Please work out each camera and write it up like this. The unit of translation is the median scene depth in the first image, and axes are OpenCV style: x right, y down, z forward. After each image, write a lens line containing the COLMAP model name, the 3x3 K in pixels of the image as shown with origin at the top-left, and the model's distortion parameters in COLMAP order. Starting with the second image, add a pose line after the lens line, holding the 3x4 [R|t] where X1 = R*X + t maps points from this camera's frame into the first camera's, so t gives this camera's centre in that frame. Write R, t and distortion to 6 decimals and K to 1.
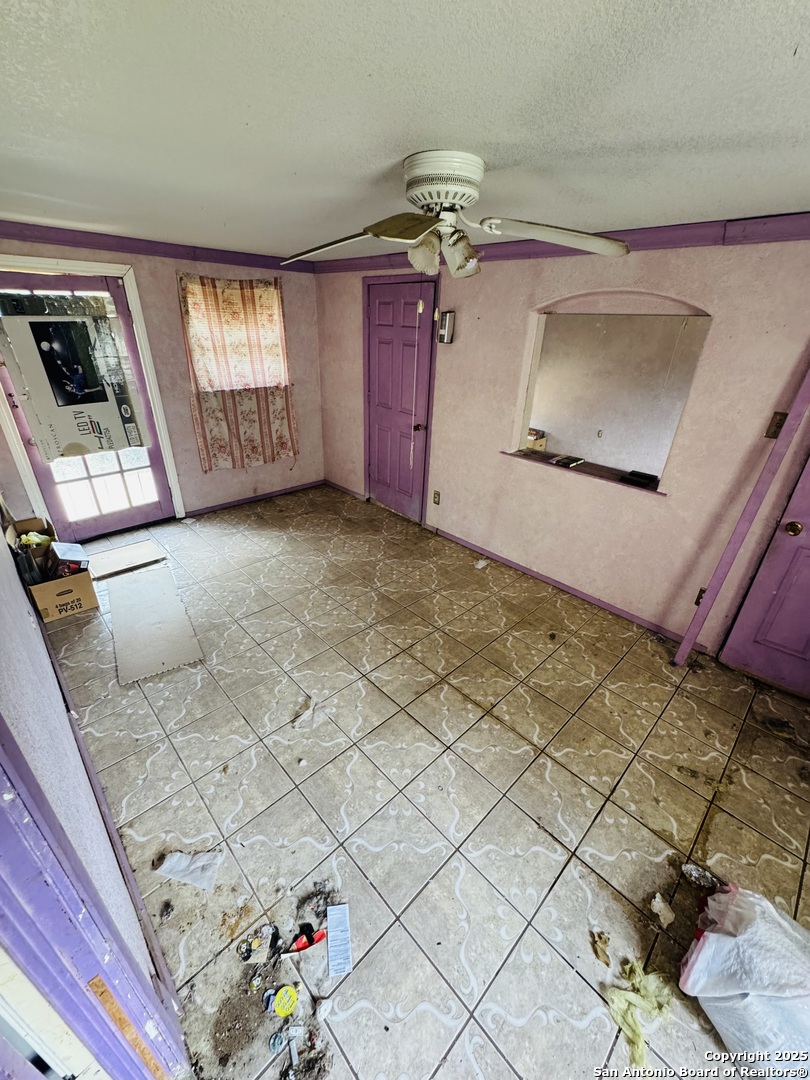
lens RADIAL K [[435.4, 0, 404.4], [0, 435.4, 539.0], [0, 0, 1]] dist [-0.004348, 0.000429]
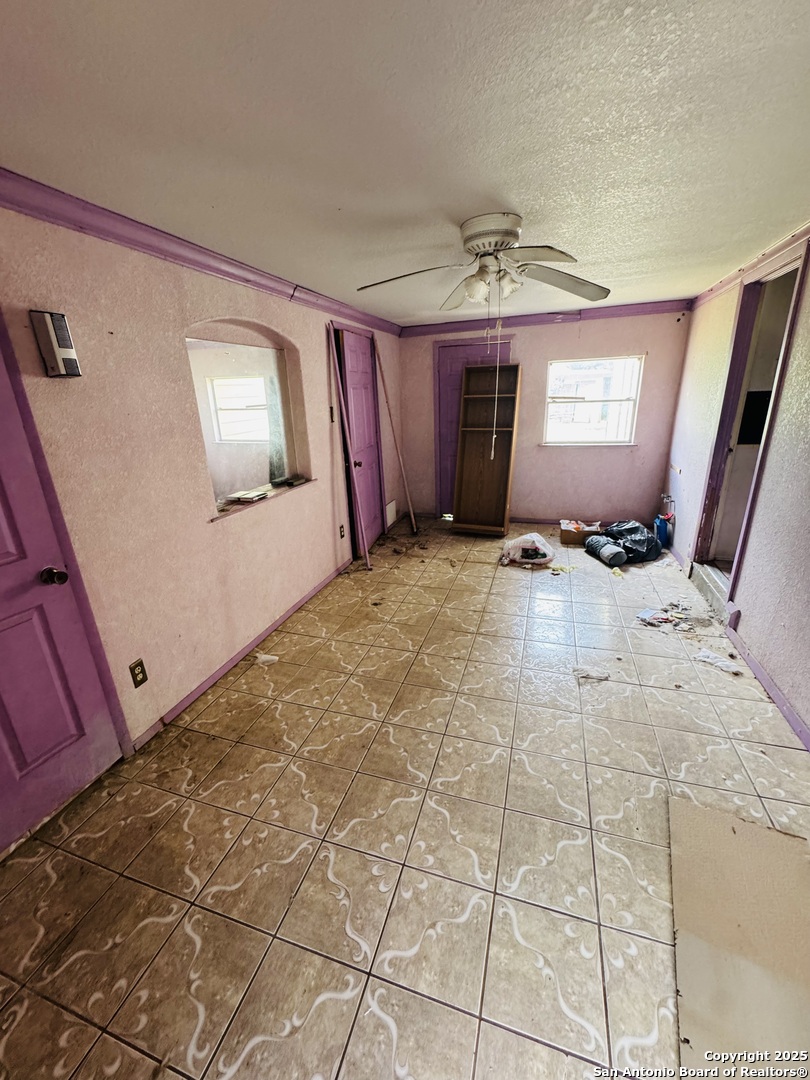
lens RADIAL K [[435.4, 0, 405.9], [0, 435.4, 539.2], [0, 0, 1]] dist [-0.004348, 0.000429]
pose [[-0.475323, -0.296840, 0.828223, -0.571028], [0.411050, 0.757383, 0.507354, -0.436060], [-0.777886, 0.581598, -0.237986, 1.001139]]
